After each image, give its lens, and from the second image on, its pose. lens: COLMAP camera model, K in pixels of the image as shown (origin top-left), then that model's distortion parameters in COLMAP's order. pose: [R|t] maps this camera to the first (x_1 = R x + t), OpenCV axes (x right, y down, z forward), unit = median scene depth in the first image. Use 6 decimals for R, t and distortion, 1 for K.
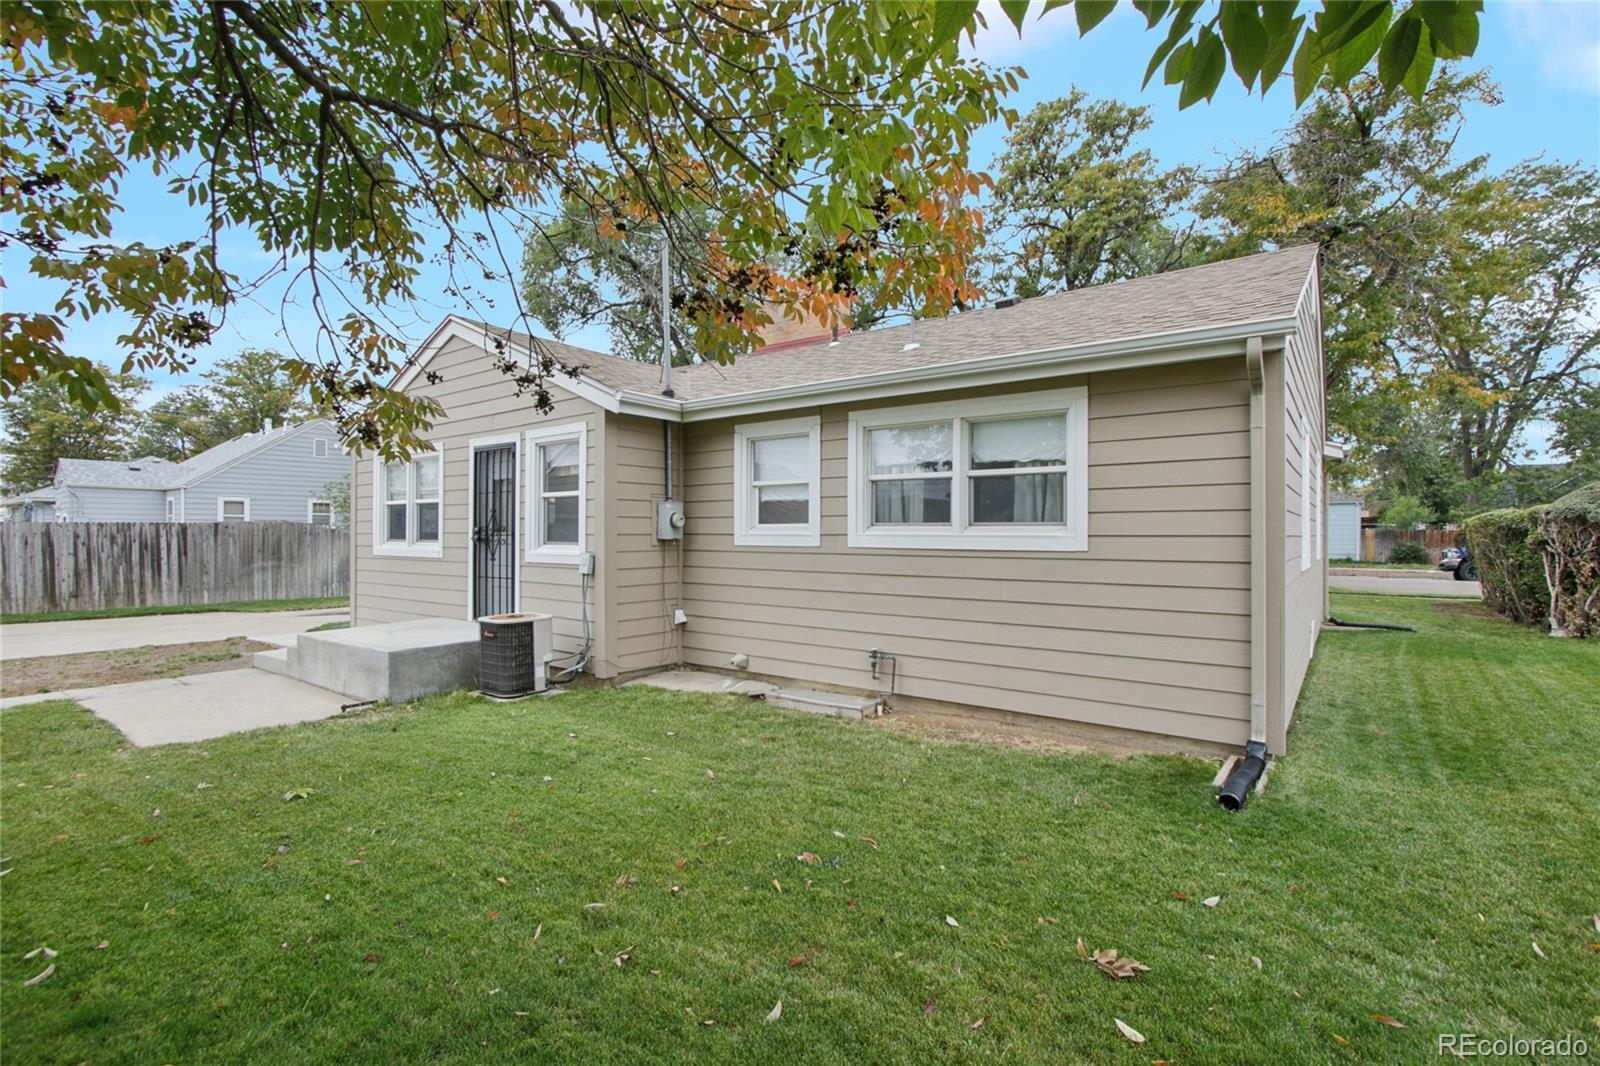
lens RADIAL K [[737.1, 0, 791.9], [0, 737.1, 536.9], [0, 0, 1]] dist [-0.017241, 0.000677]
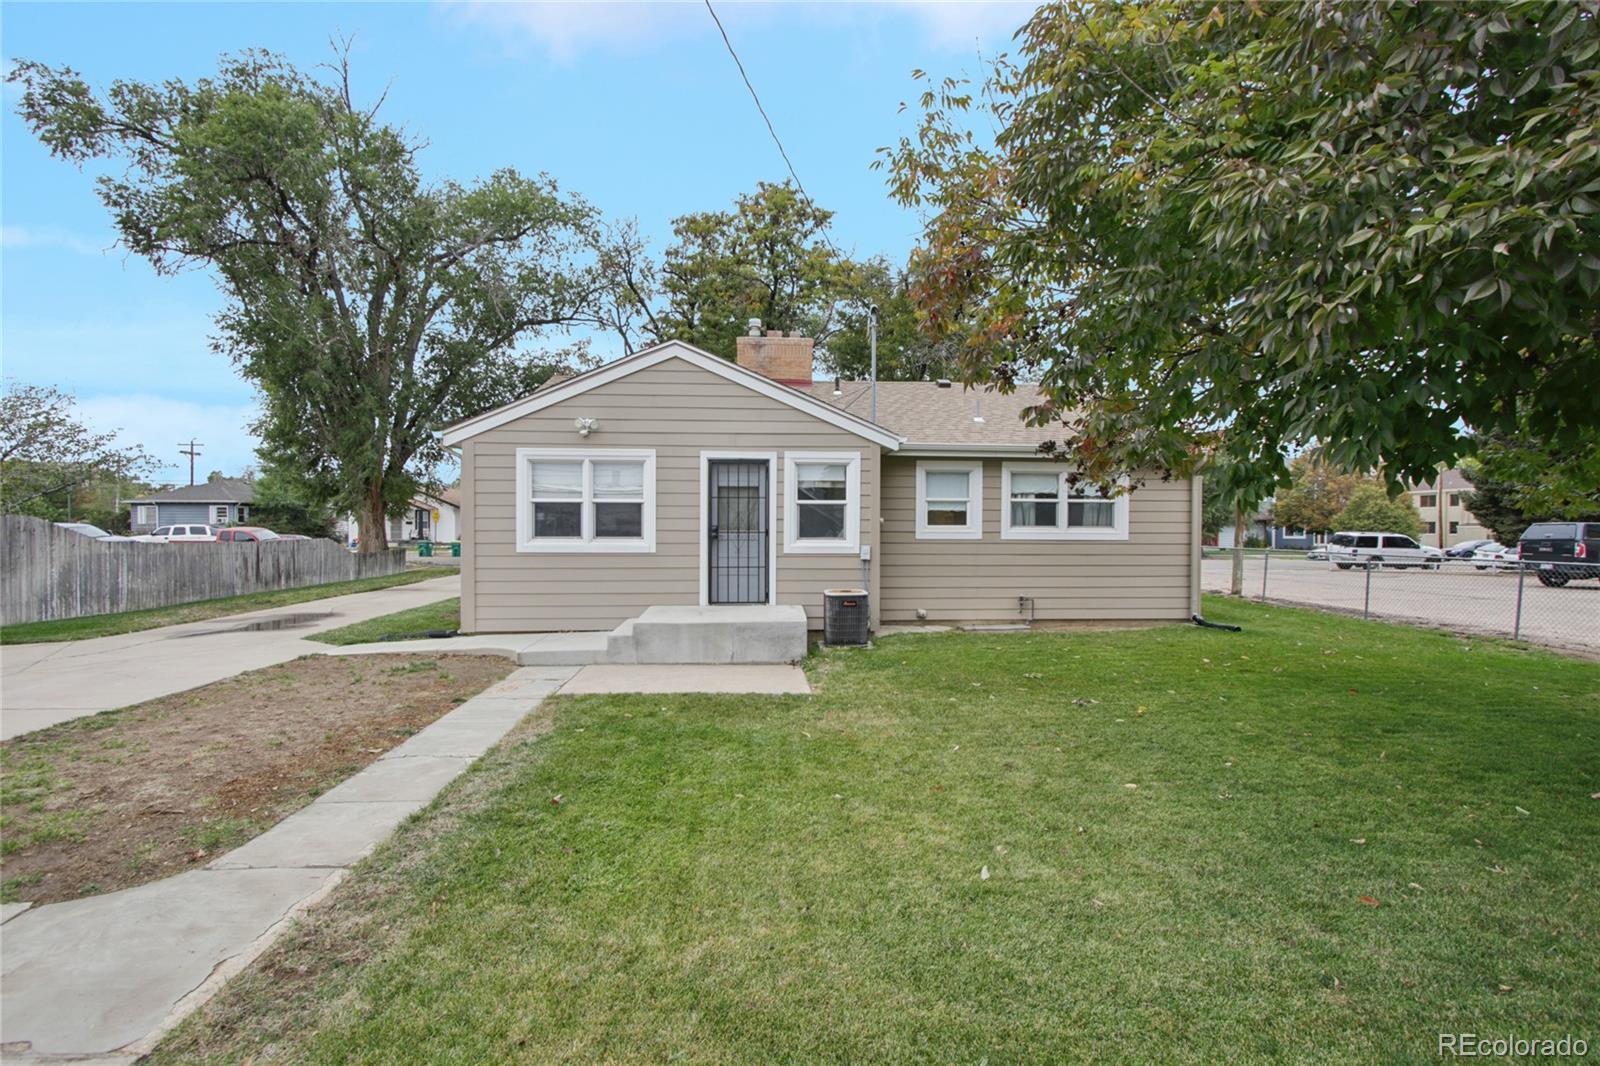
lens RADIAL K [[737.1, 0, 803.6], [0, 737.1, 531.8], [0, 0, 1]] dist [-0.017241, 0.000677]
pose [[0.734085, -0.002771, 0.679052, -1.428233], [-0.000386, 0.999990, 0.004498, -0.011277], [-0.679057, -0.003565, 0.734077, 0.037158]]
